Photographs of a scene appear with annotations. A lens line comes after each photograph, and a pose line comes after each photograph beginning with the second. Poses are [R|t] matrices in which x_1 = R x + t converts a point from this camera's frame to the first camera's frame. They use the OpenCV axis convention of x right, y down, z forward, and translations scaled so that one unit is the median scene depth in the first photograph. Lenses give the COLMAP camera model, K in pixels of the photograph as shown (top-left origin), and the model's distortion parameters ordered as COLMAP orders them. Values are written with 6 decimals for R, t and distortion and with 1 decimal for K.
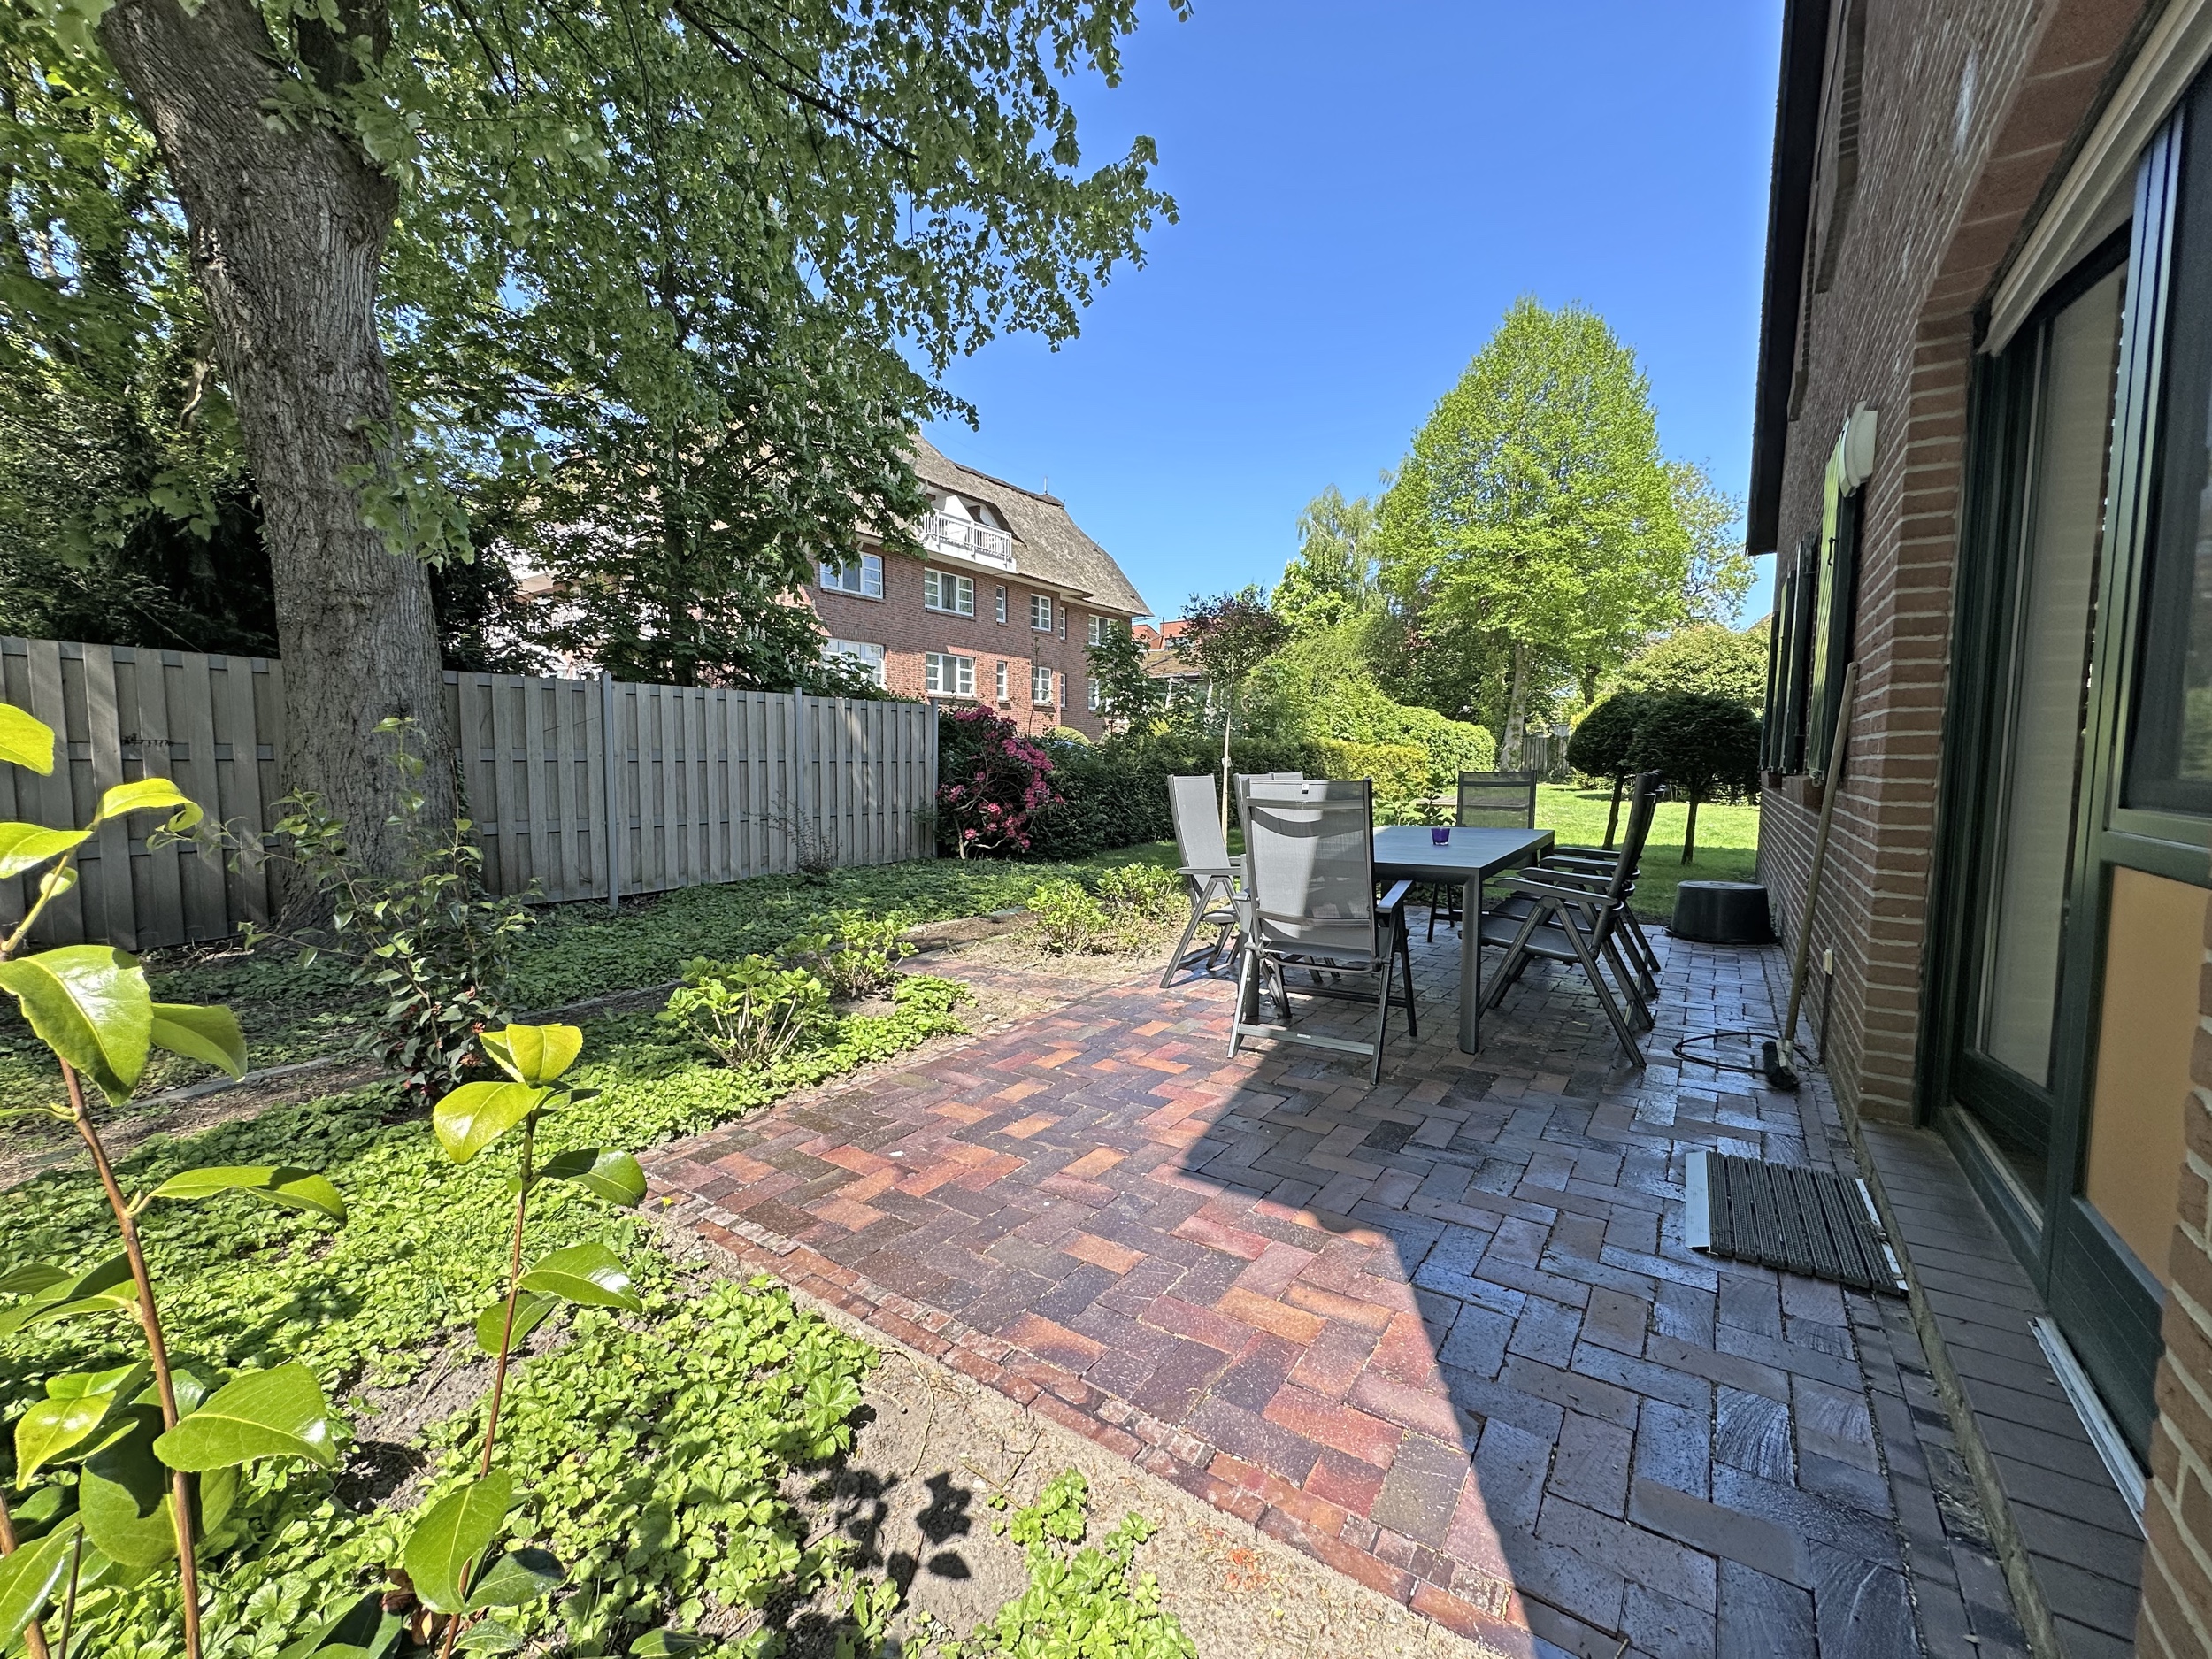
lens RADIAL K [[878.6, 0, 1106.0], [0, 878.6, 829.5], [0, 0, 1]] dist [-0.003897, 0.000206]
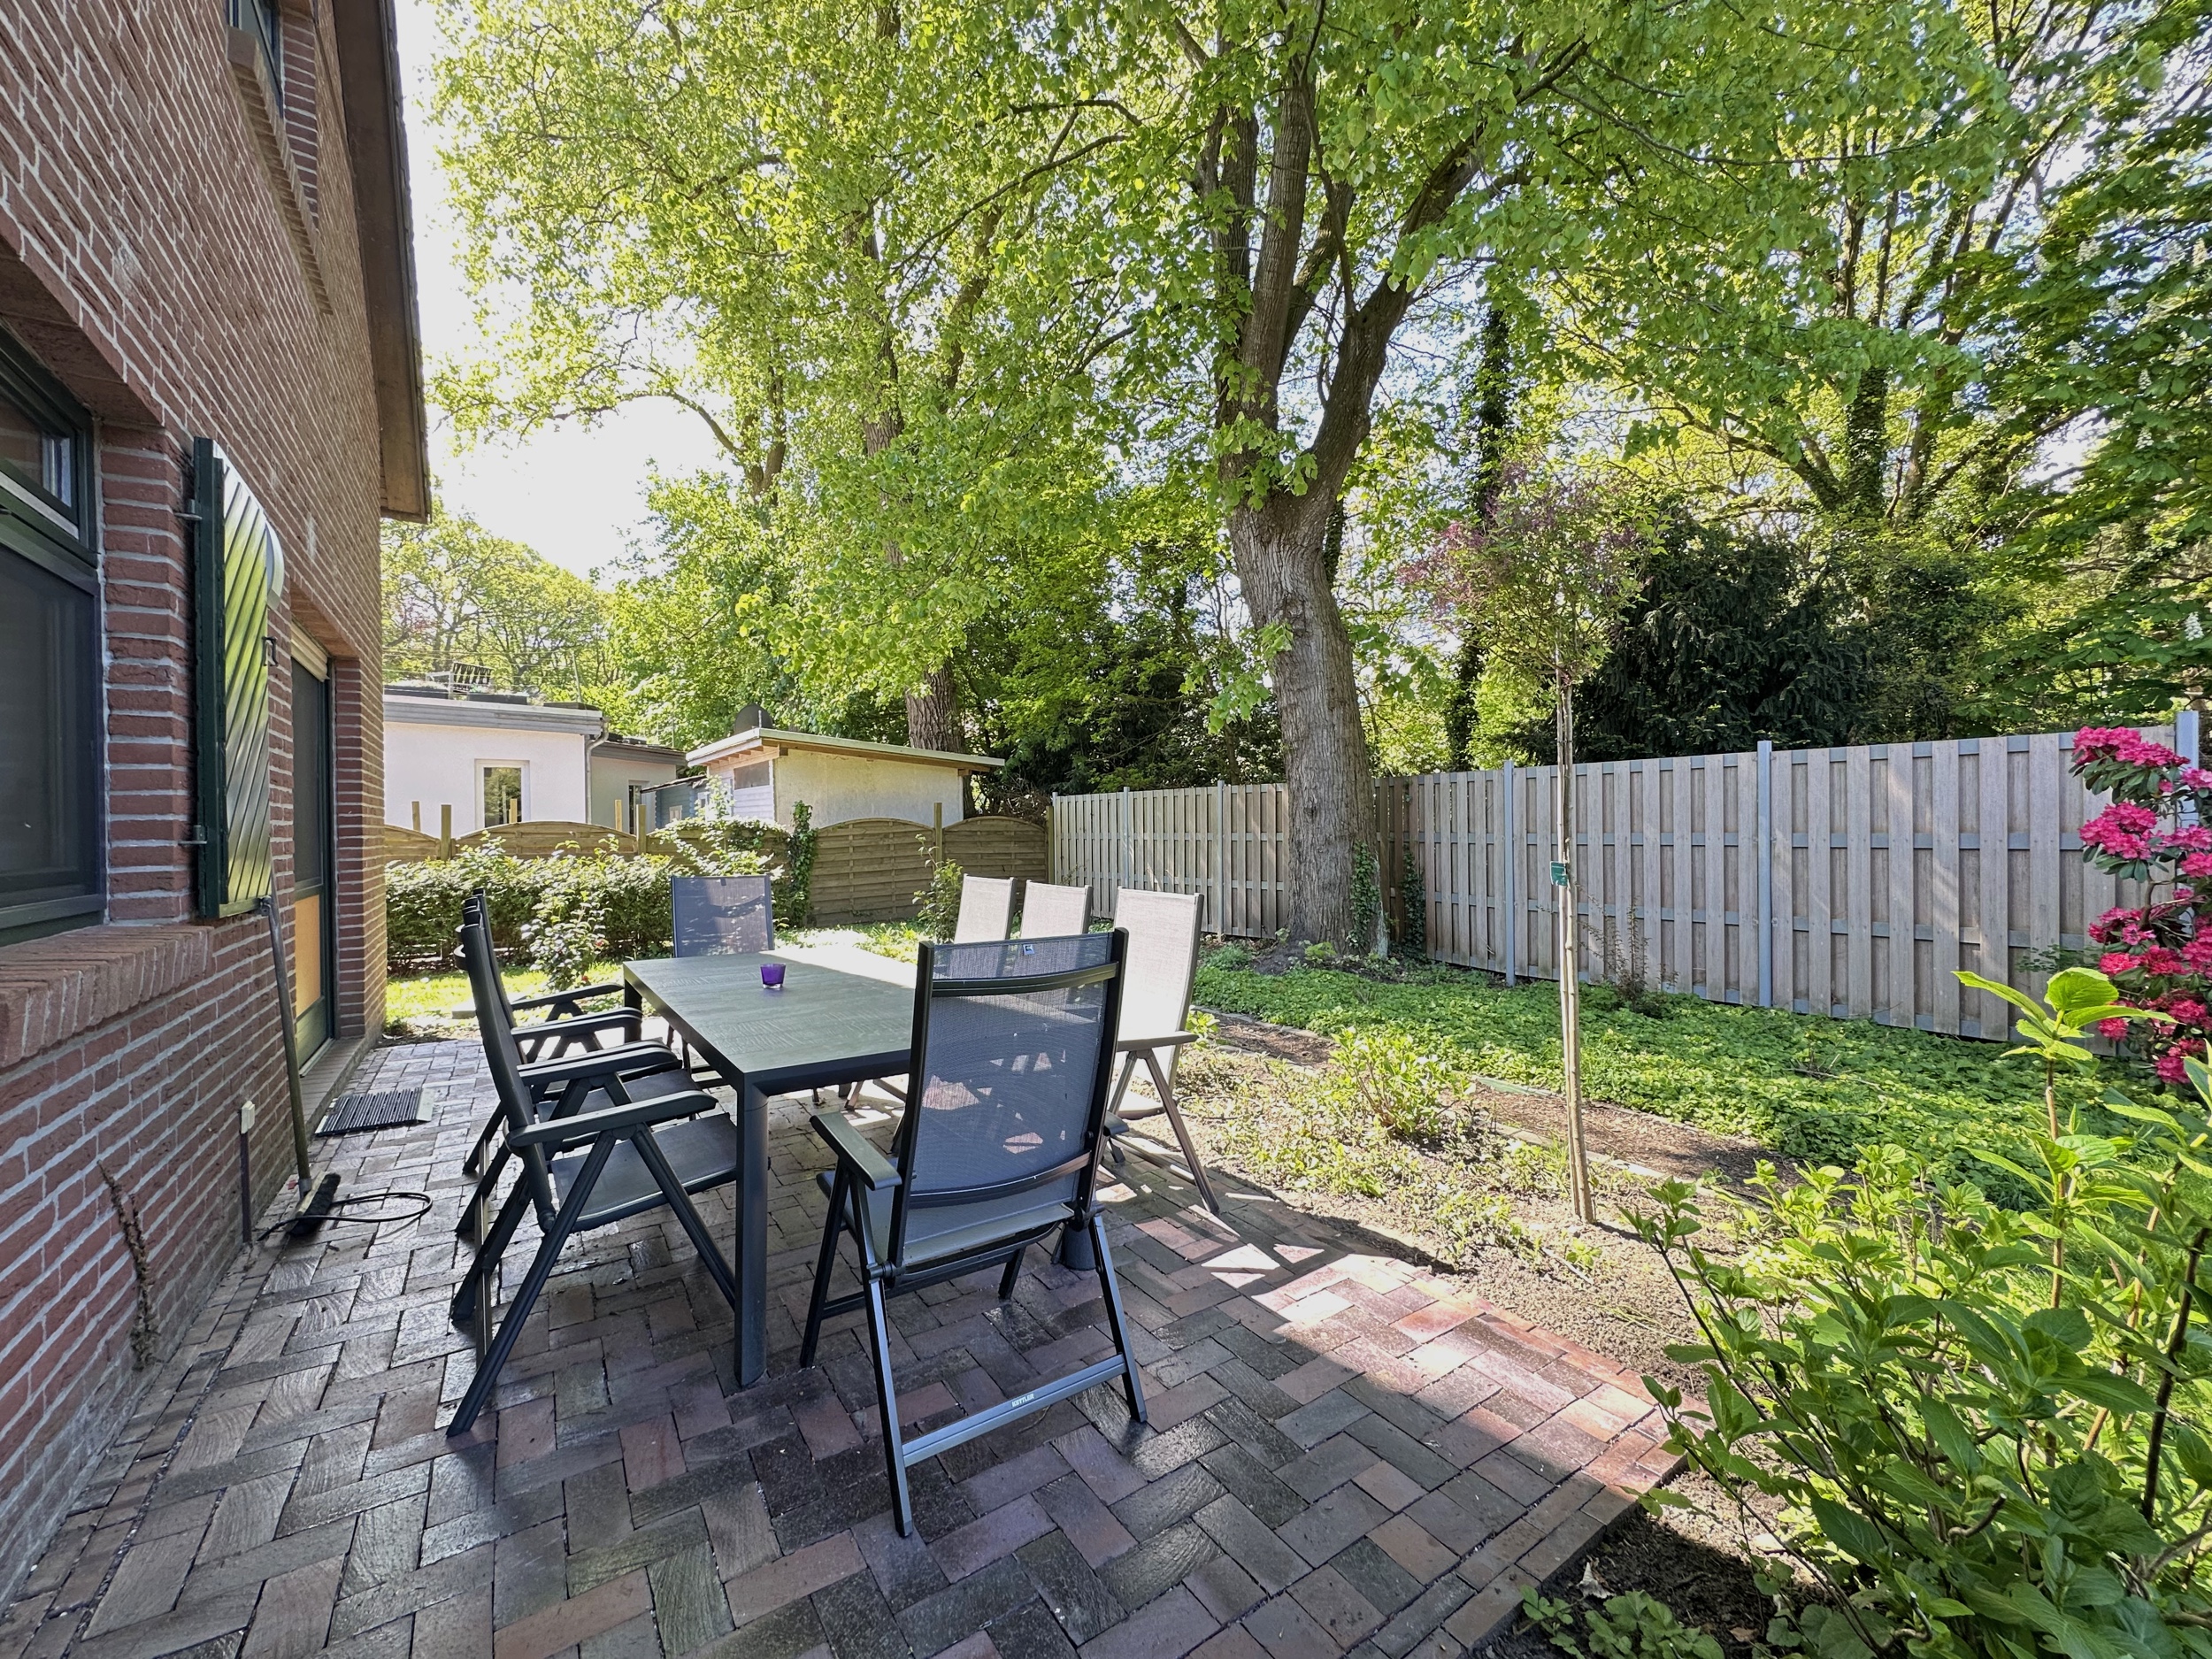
lens RADIAL K [[878.6, 0, 1106.0], [0, 878.6, 829.5], [0, 0, 1]] dist [-0.003897, 0.000206]
pose [[-0.355135, 0.007138, -0.934788, 0.501041], [-0.062162, 0.997577, 0.031234, -0.082881], [0.932746, 0.069200, -0.353830, 0.781089]]
